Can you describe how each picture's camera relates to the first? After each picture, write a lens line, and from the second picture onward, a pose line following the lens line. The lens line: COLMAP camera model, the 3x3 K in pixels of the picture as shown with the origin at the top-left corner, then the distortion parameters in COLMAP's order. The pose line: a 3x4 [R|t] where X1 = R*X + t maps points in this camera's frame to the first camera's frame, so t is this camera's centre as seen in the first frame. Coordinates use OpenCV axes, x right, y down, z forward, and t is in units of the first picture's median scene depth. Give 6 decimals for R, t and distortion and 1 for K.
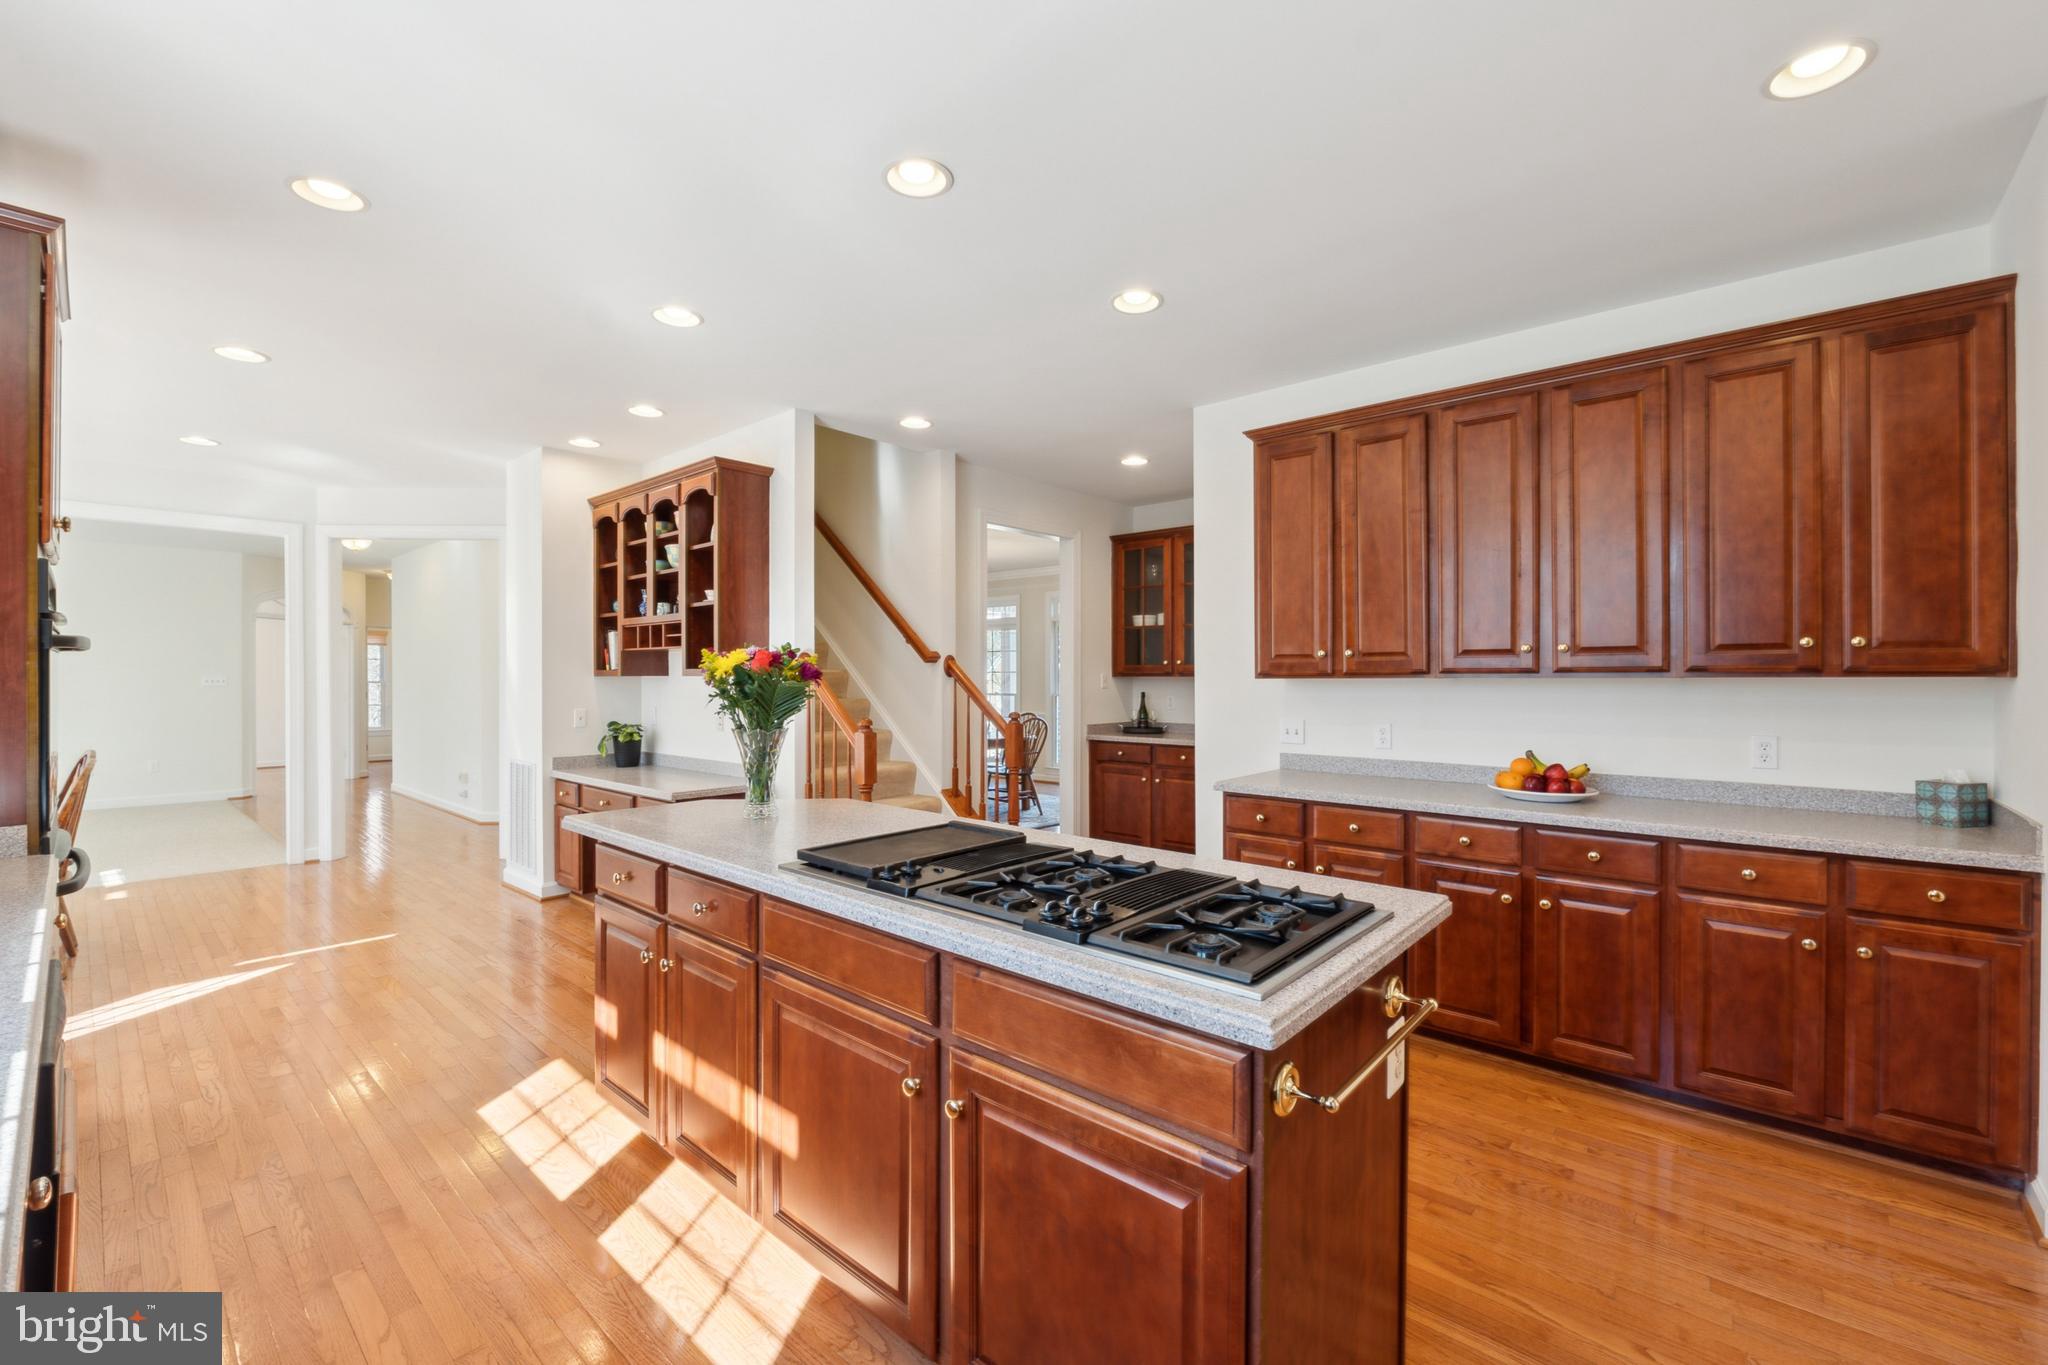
lens RADIAL K [[848.7, 0, 1025.9], [0, 848.7, 675.9], [0, 0, 1]] dist [-0.012306, -0.000192]
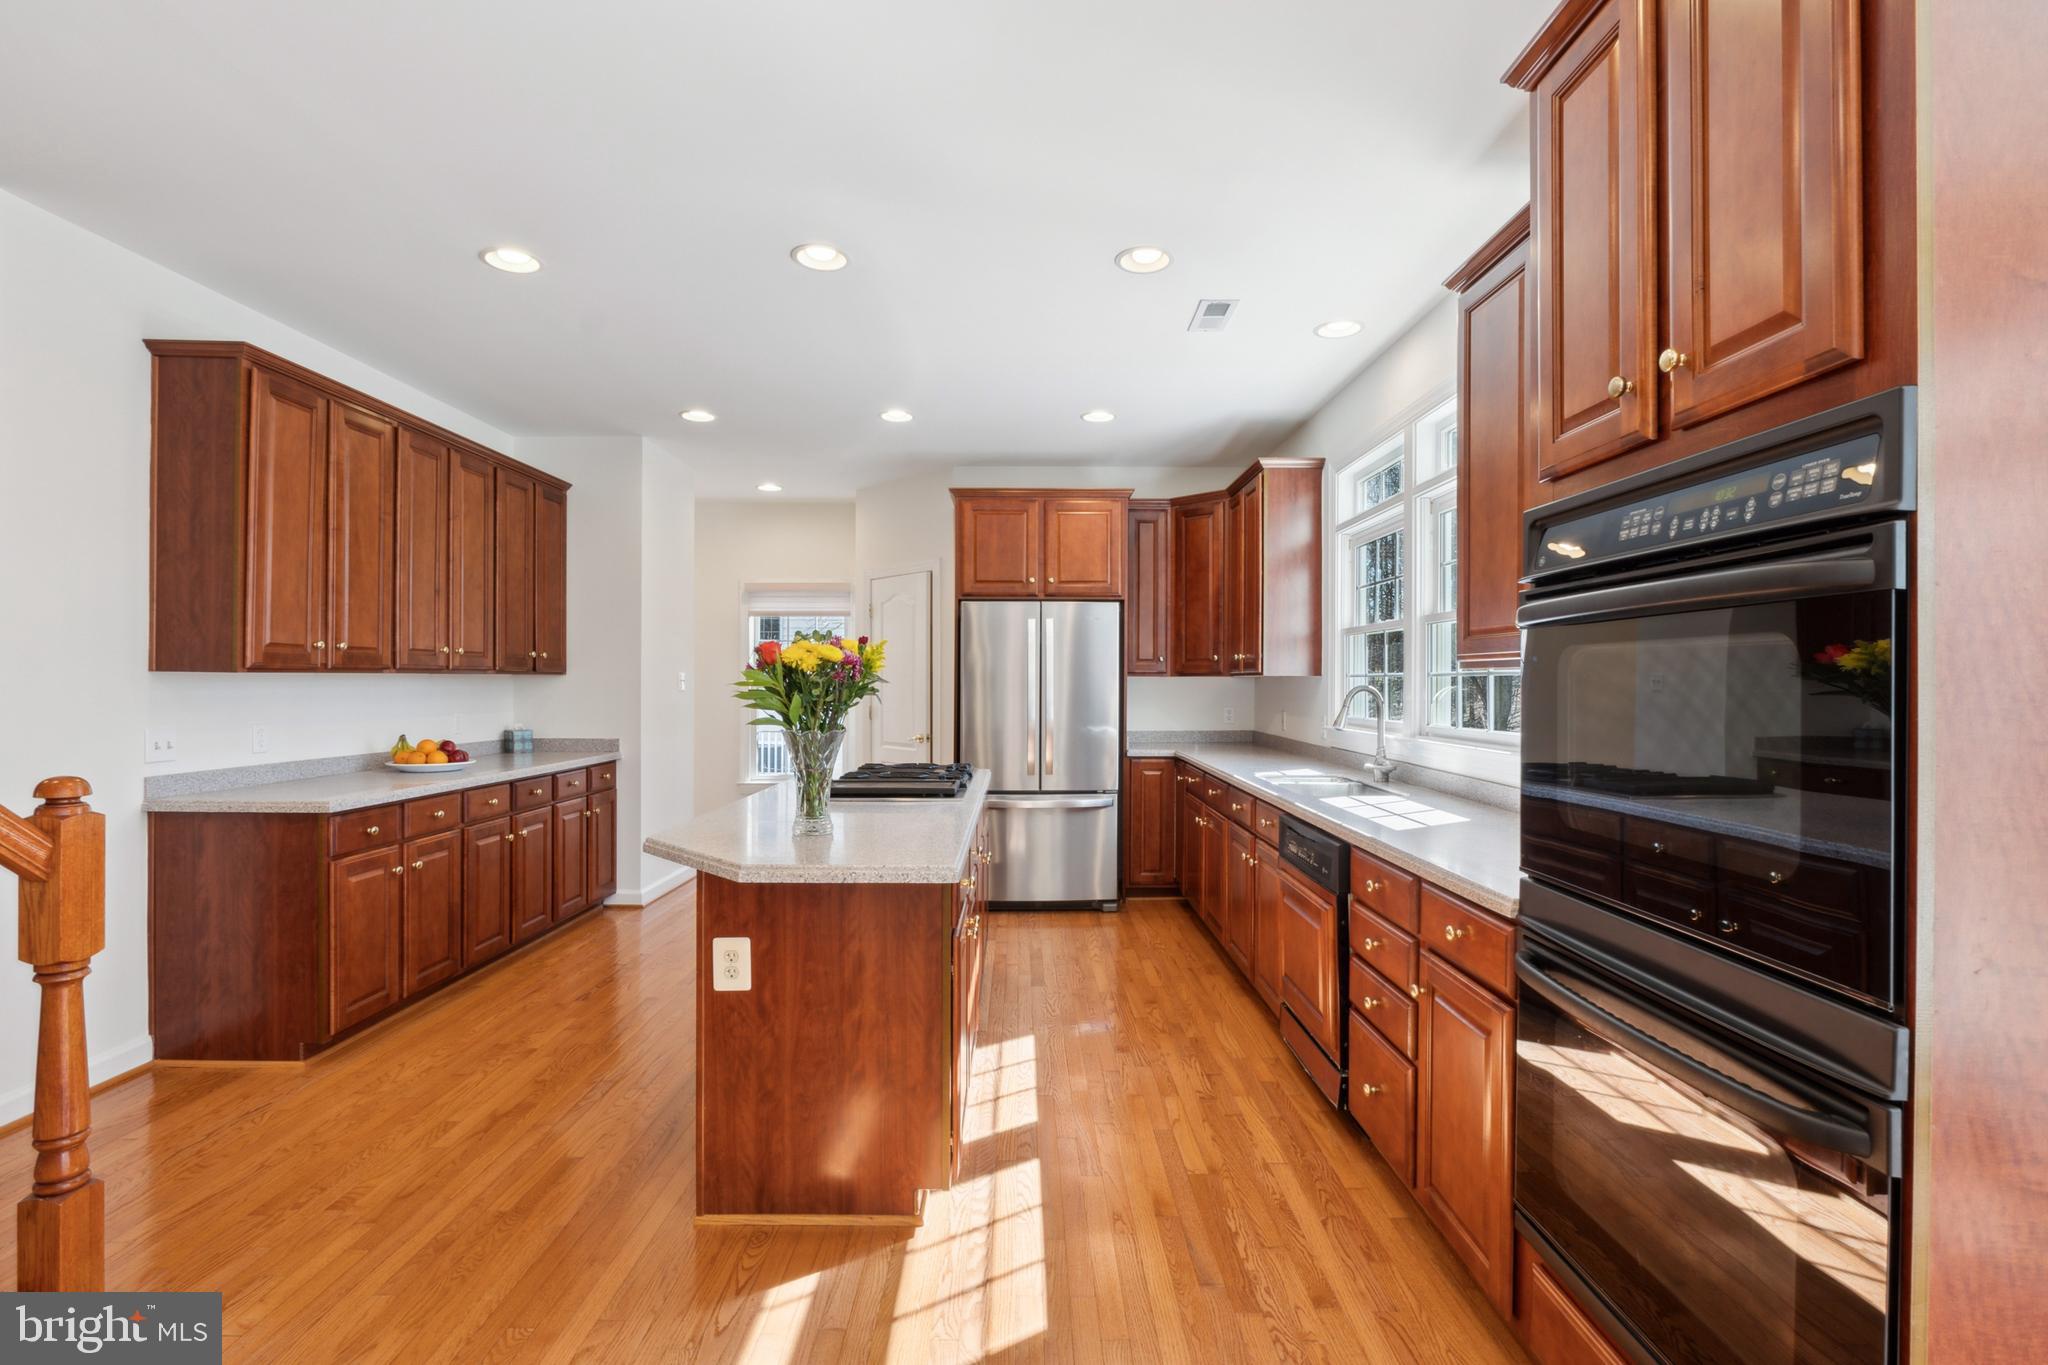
lens RADIAL K [[960.6, 0, 1024.0], [0, 960.6, 682.5], [0, 0, 1]] dist [-0.037939, 0.000003]
pose [[-0.669553, -0.003053, 0.742758, -1.012326], [-0.007143, 0.999972, -0.002329, 0.011587], [-0.742730, -0.006865, -0.669556, 1.286643]]
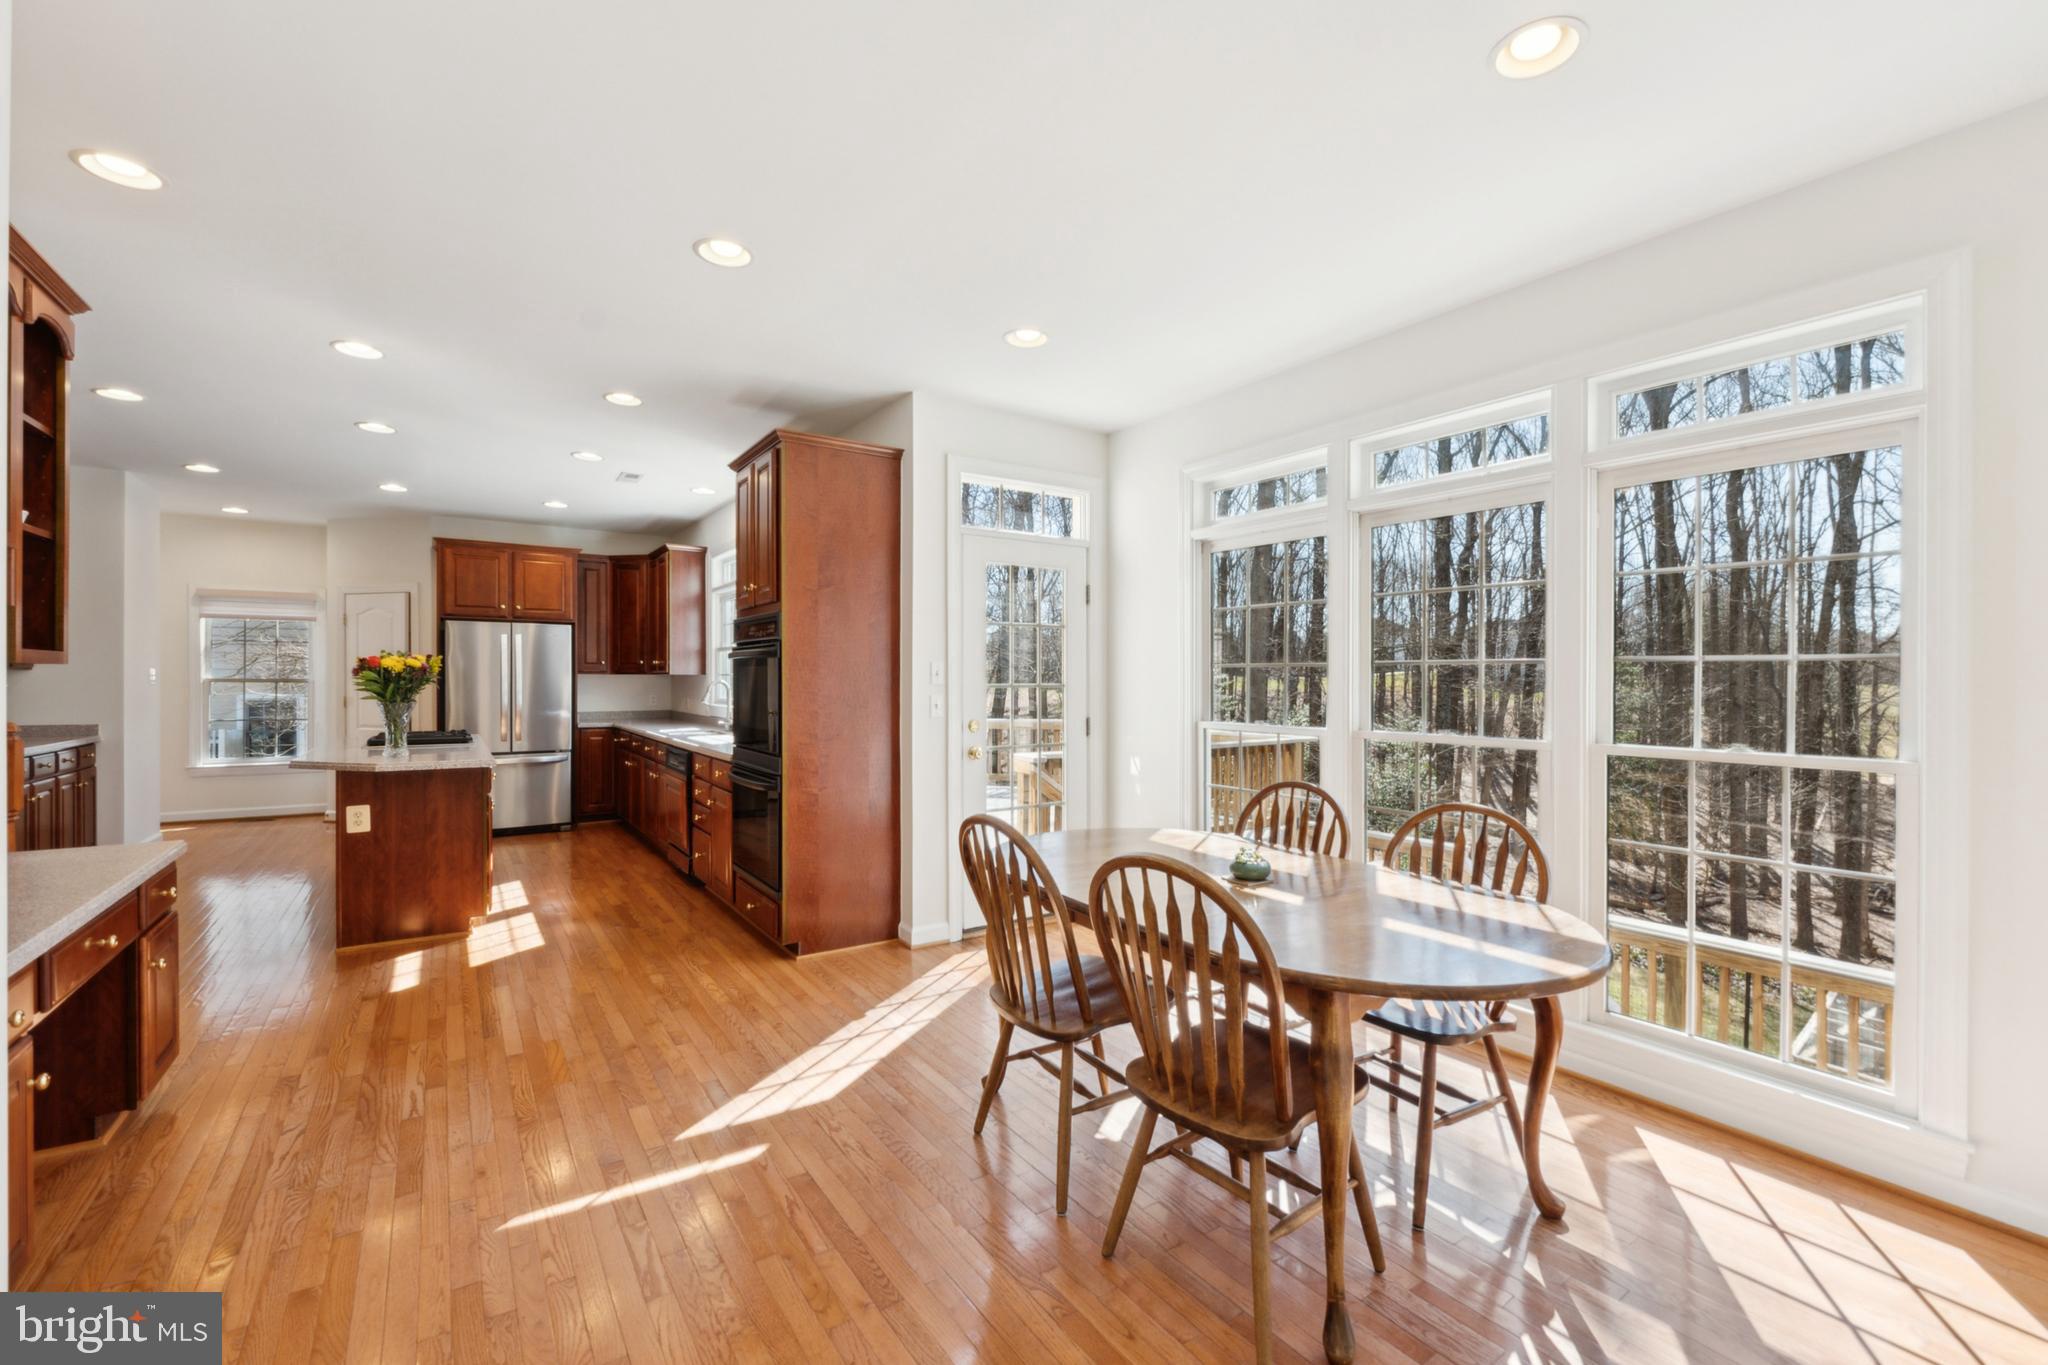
lens RADIAL K [[850.7, 0, 1029.9], [0, 850.7, 694.6], [0, 0, 1]] dist [-0.011682, -0.000003]
pose [[-0.971646, -0.010445, 0.236208, -1.645334], [-0.007939, 0.999902, 0.011558, 0.014524], [-0.236306, 0.009355, -0.971634, 1.999136]]
